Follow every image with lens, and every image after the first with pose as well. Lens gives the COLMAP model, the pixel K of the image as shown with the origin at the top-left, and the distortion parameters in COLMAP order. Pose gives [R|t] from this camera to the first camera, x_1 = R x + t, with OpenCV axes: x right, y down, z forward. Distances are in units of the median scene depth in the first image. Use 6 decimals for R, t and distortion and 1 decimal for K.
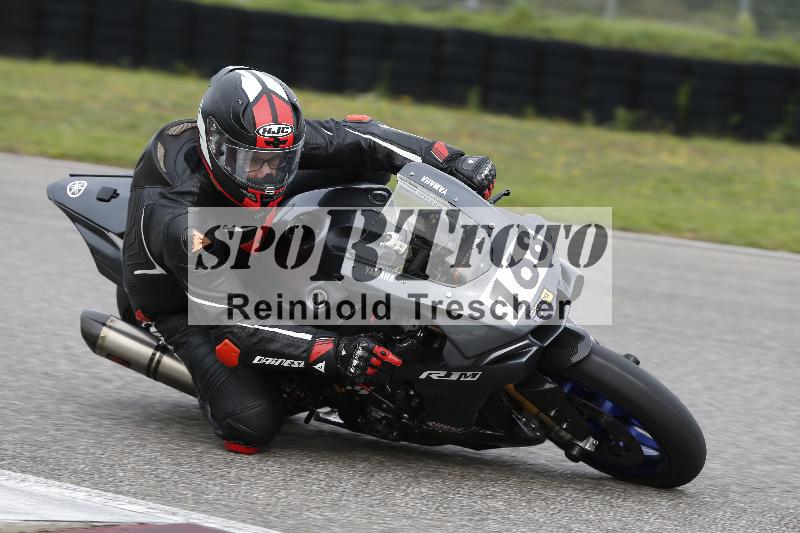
lens RADIAL K [[4749.3, 0, 400.0], [0, 4749.3, 266.5], [0, 0, 1]] dist [0.540403, 28.253683]
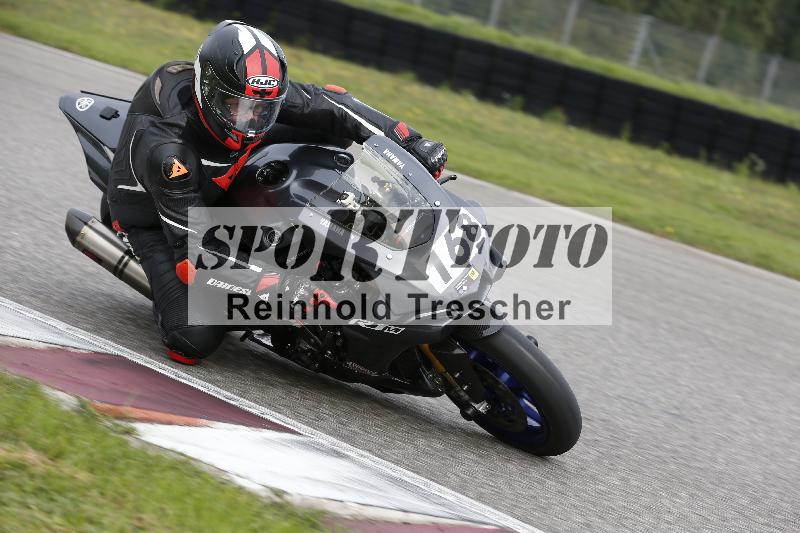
lens RADIAL K [[2926.6, 0, 400.0], [0, 2926.6, 266.5], [0, 0, 1]] dist [0.146060, -1.979630]
pose [[0.981464, 0.188152, 0.036442, -0.011612], [-0.188640, 0.981991, 0.010402, 0.000597], [-0.033829, -0.017084, 0.999282, 0.296987]]
